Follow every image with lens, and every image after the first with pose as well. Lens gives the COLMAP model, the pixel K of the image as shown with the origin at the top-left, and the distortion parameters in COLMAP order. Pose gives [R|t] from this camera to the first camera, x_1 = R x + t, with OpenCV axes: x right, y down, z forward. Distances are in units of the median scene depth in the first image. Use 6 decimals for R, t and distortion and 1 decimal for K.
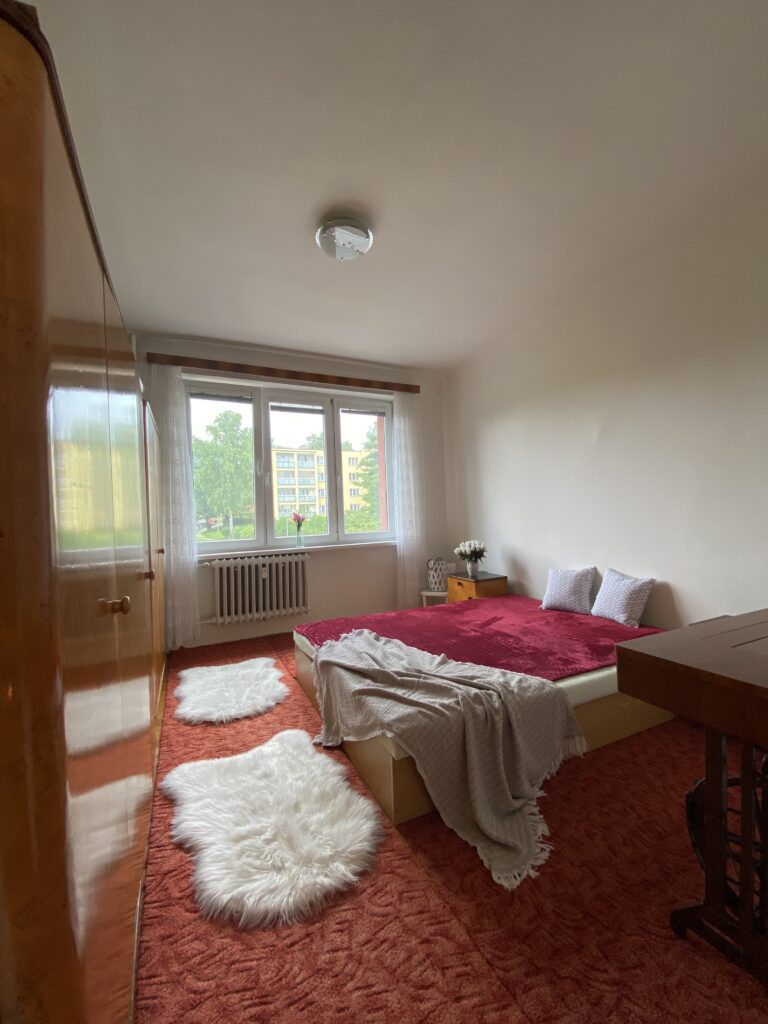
lens RADIAL K [[412.3, 0, 387.3], [0, 412.3, 508.8], [0, 0, 1]] dist [0.021044, -0.020331]
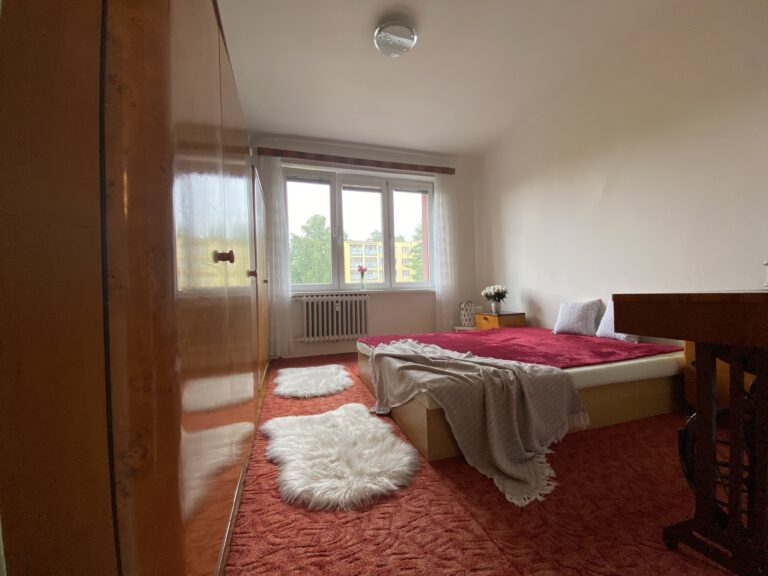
lens RADIAL K [[309.3, 0, 388.8], [0, 309.3, 287.3], [0, 0, 1]] dist [0.021044, -0.020331]
pose [[0.990616, 0.006330, -0.136525, 0.017598], [-0.006095, 0.999979, 0.002143, 0.152281], [0.136536, -0.001291, 0.990634, 0.016134]]
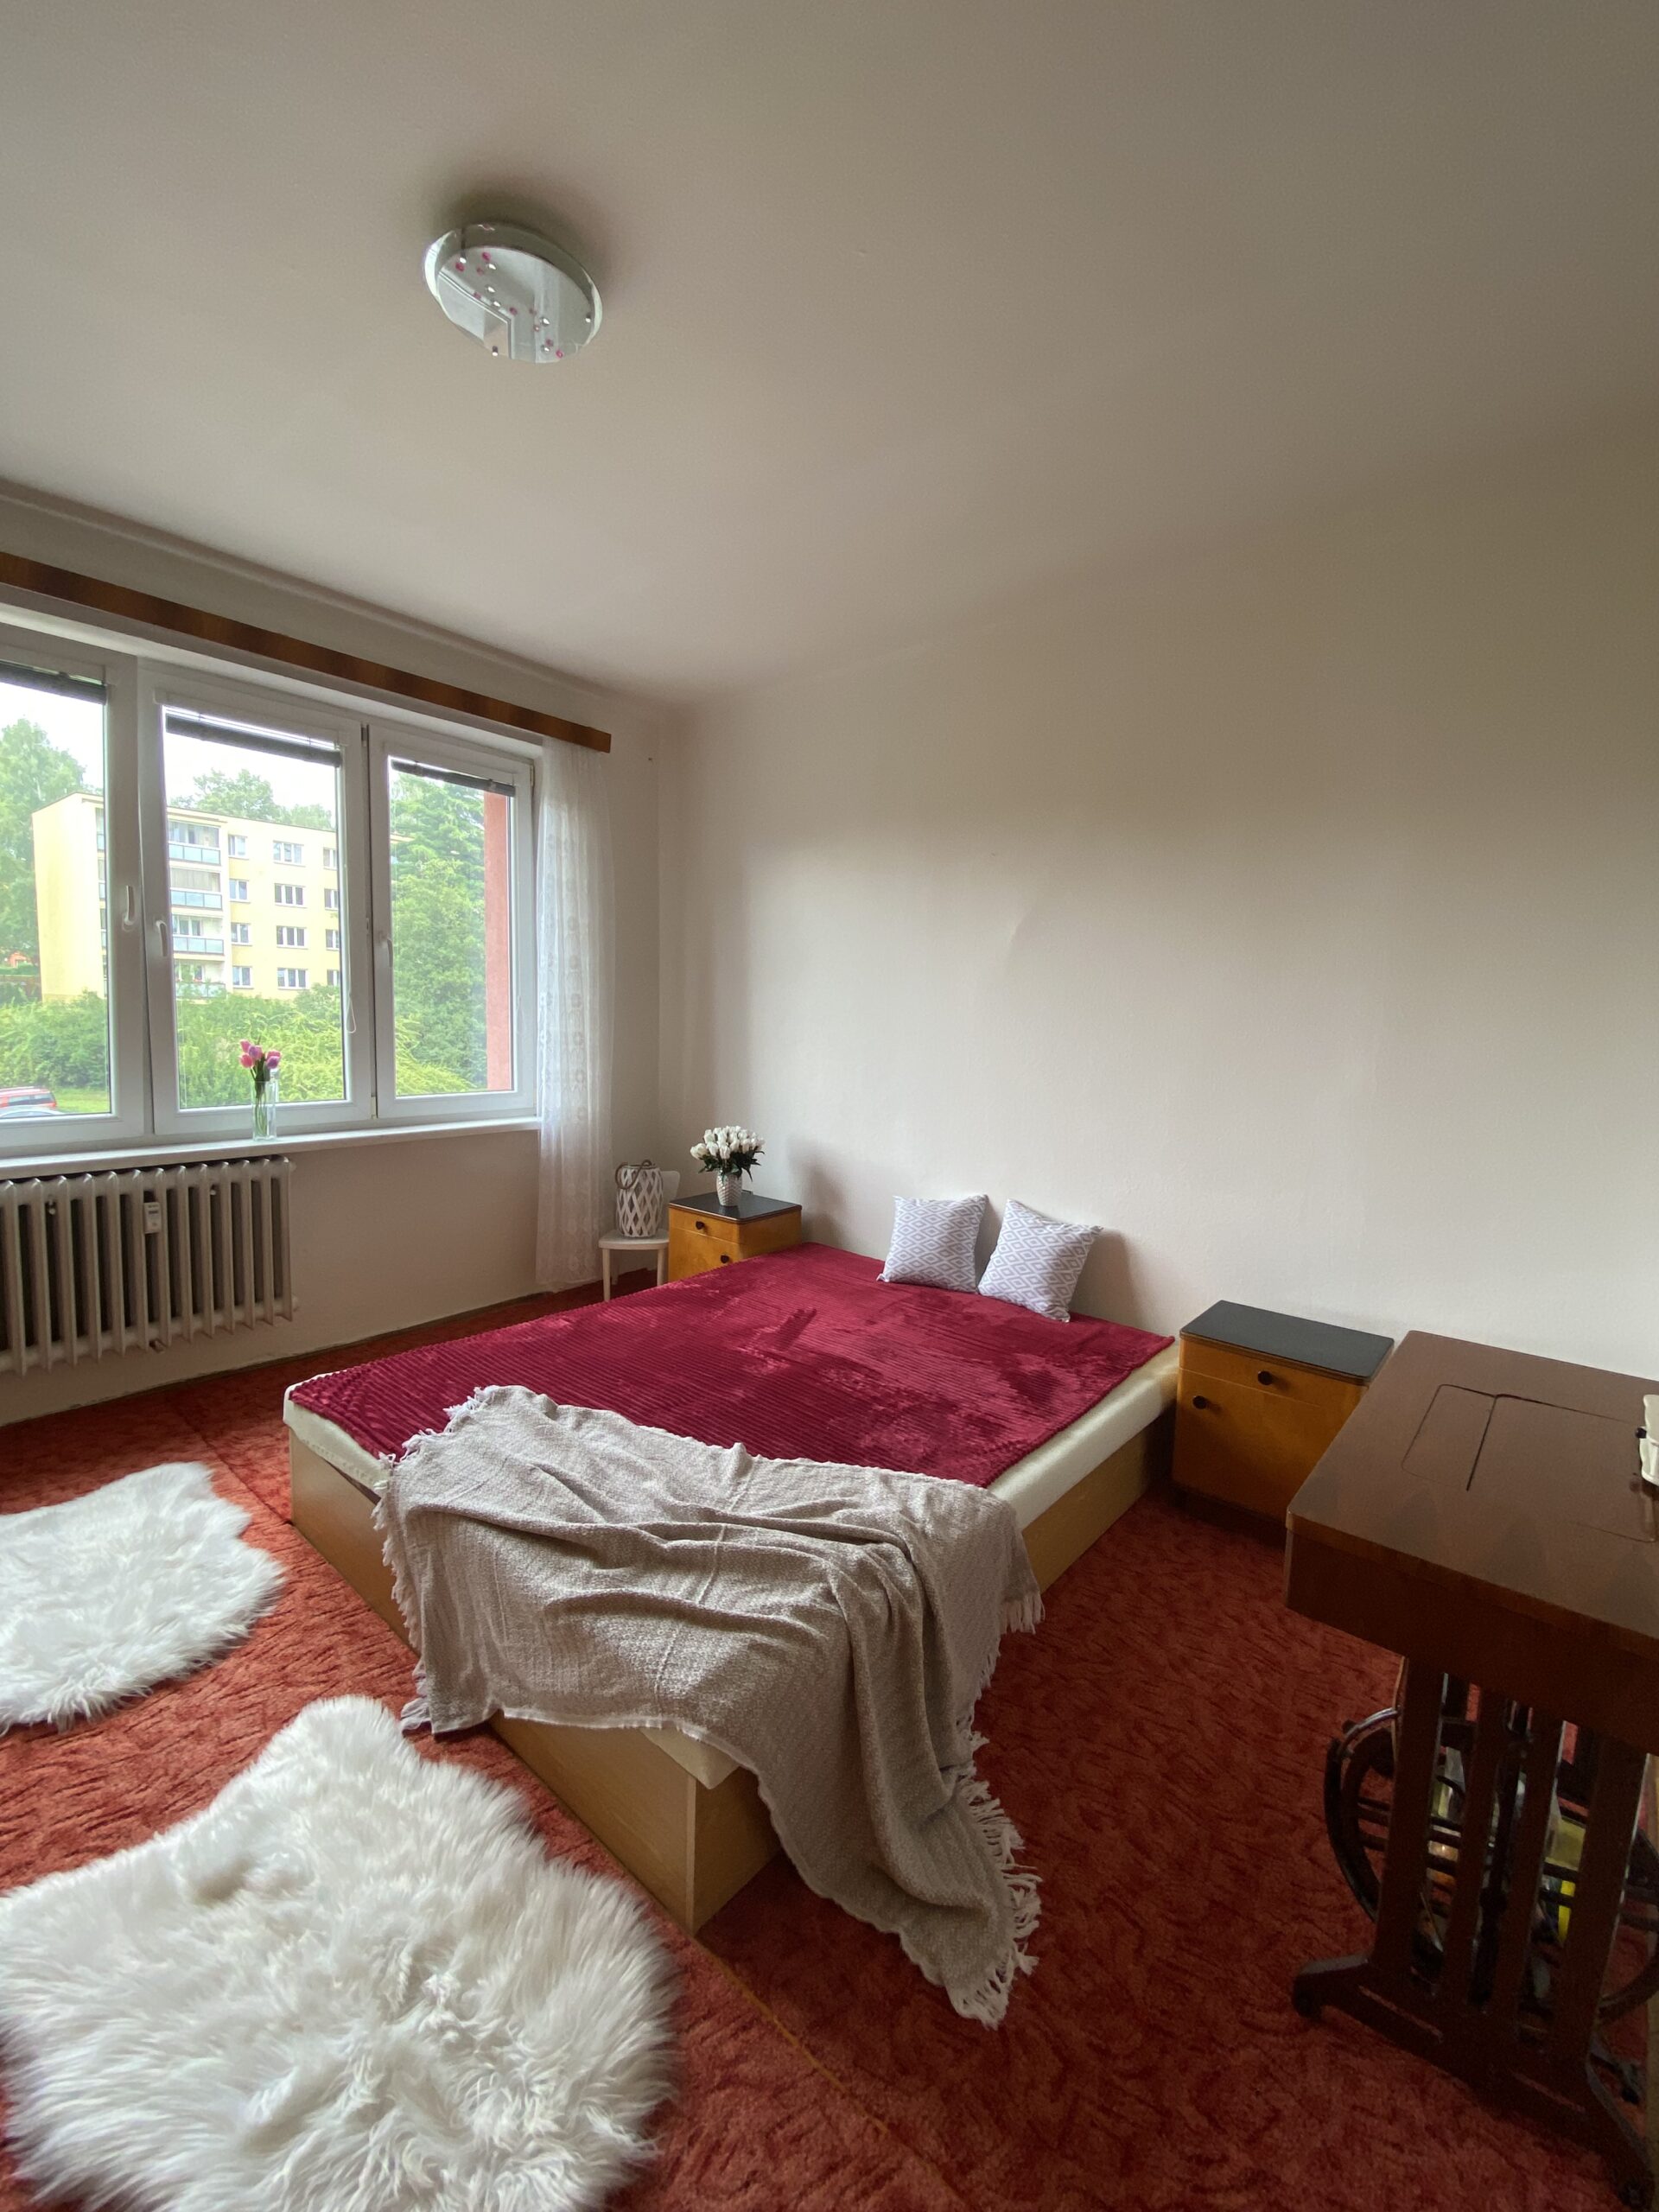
lens RADIAL K [[890.7, 0, 836.7], [0, 890.7, 1099.1], [0, 0, 1]] dist [0.021044, -0.020331]
pose [[0.908503, 0.022108, 0.417293, -0.164114], [-0.068426, 0.992991, 0.096364, -0.094946], [-0.412238, -0.116101, 0.903649, 0.174440]]
